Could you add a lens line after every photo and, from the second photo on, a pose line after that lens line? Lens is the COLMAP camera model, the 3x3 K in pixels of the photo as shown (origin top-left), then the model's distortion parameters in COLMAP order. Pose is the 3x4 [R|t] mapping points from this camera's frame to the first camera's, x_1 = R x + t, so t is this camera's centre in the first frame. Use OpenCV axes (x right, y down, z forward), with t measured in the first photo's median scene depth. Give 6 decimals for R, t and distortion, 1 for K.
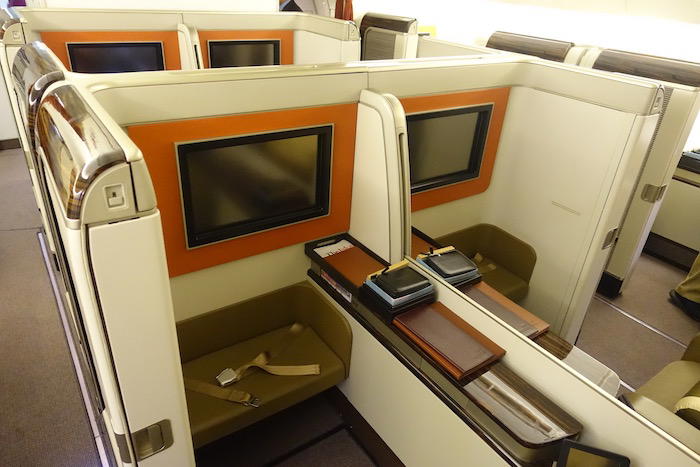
lens RADIAL K [[479.4, 0, 350.0], [0, 479.4, 233.5], [0, 0, 1]] dist [-0.012048, 0.005266]
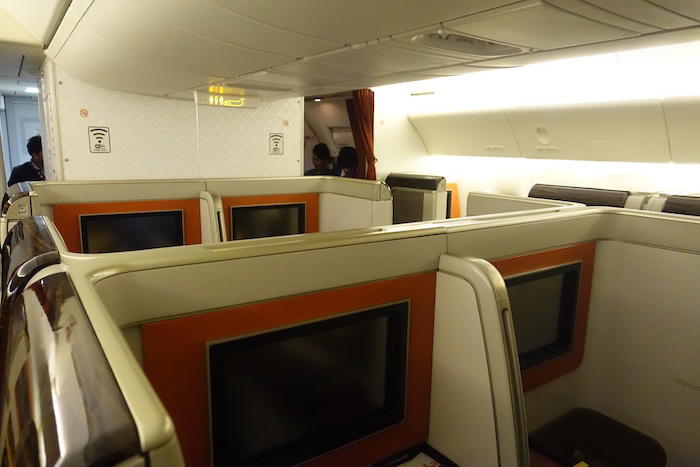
lens RADIAL K [[479.4, 0, 350.0], [0, 479.4, 233.5], [0, 0, 1]] dist [-0.012048, 0.005266]
pose [[0.999031, -0.043953, -0.002368, -0.094040], [0.040992, 0.948624, -0.313739, -0.071470], [0.016036, 0.313338, 0.949506, 0.185150]]
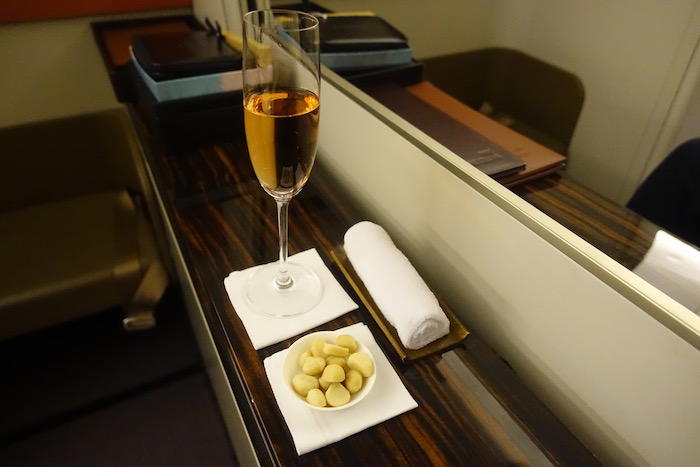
lens RADIAL K [[479.4, 0, 350.0], [0, 479.4, 233.5], [0, 0, 1]] dist [-0.012048, 0.005266]
pose [[0.987743, 0.023771, -0.154269, 0.209140], [-0.003276, 0.991275, 0.131768, 0.138157], [0.156055, -0.129648, 0.979203, 0.393508]]
